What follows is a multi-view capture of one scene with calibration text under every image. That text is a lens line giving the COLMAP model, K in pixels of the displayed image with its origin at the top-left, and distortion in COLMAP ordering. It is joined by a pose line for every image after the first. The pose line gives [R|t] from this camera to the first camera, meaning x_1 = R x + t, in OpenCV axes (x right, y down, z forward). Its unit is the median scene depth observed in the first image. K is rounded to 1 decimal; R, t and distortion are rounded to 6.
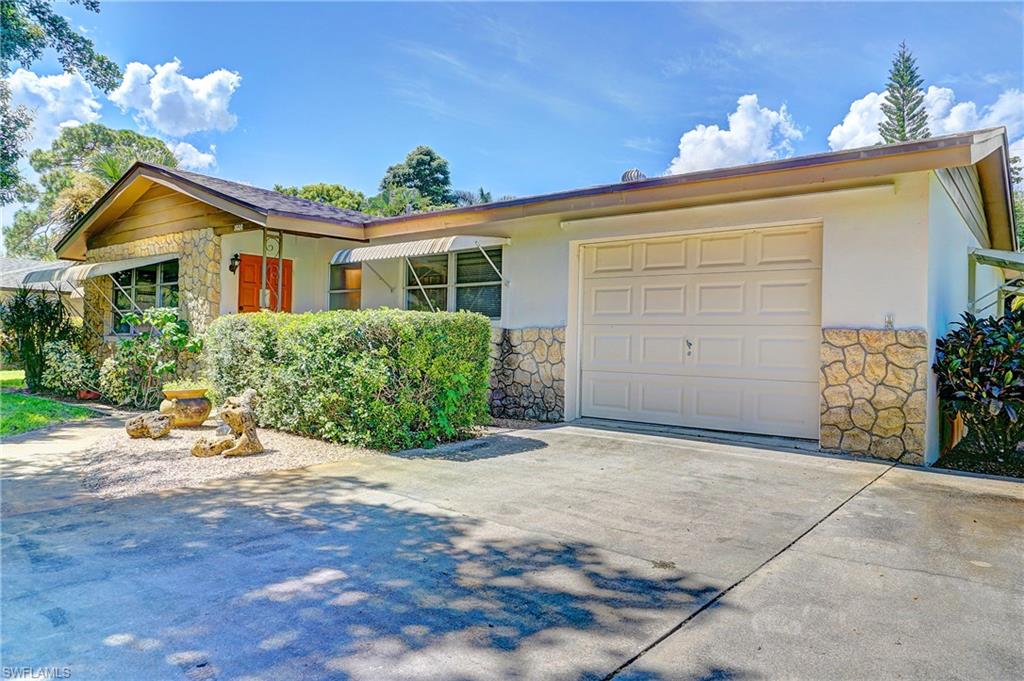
lens RADIAL K [[676.1, 0, 512.0], [0, 676.1, 340.5], [0, 0, 1]] dist [-0.002985, -0.000831]
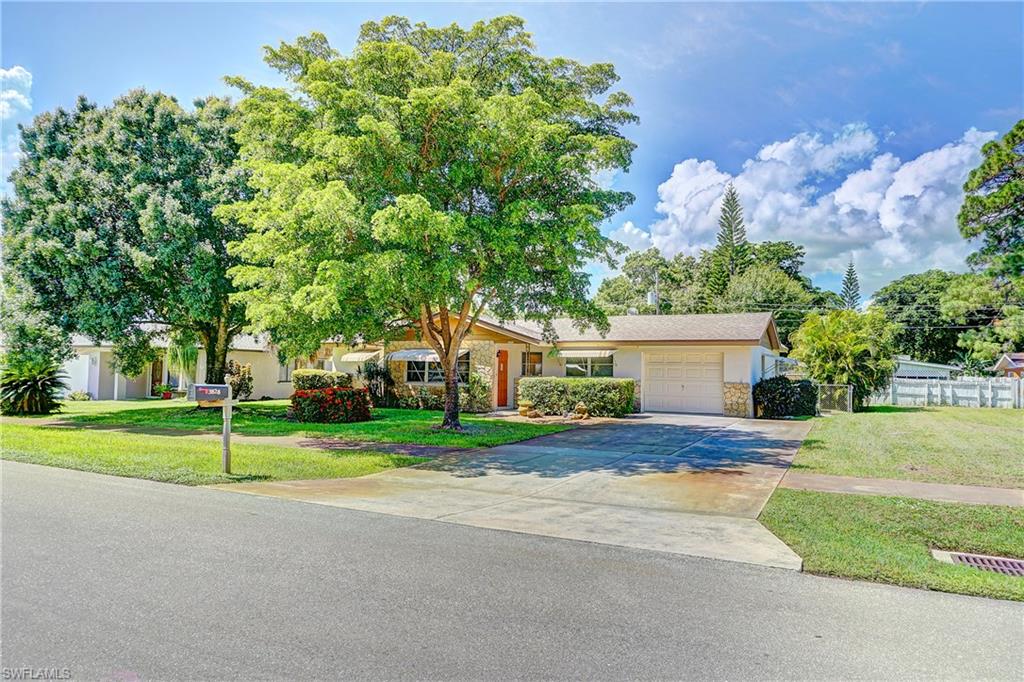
lens RADIAL K [[676.1, 0, 512.0], [0, 676.1, 341.0], [0, 0, 1]] dist [-0.002985, -0.000831]
pose [[0.976678, 0.002874, 0.214691, -1.460518], [0.005410, 0.999264, -0.037987, -0.110934], [-0.214642, 0.038262, 0.975943, -2.349436]]
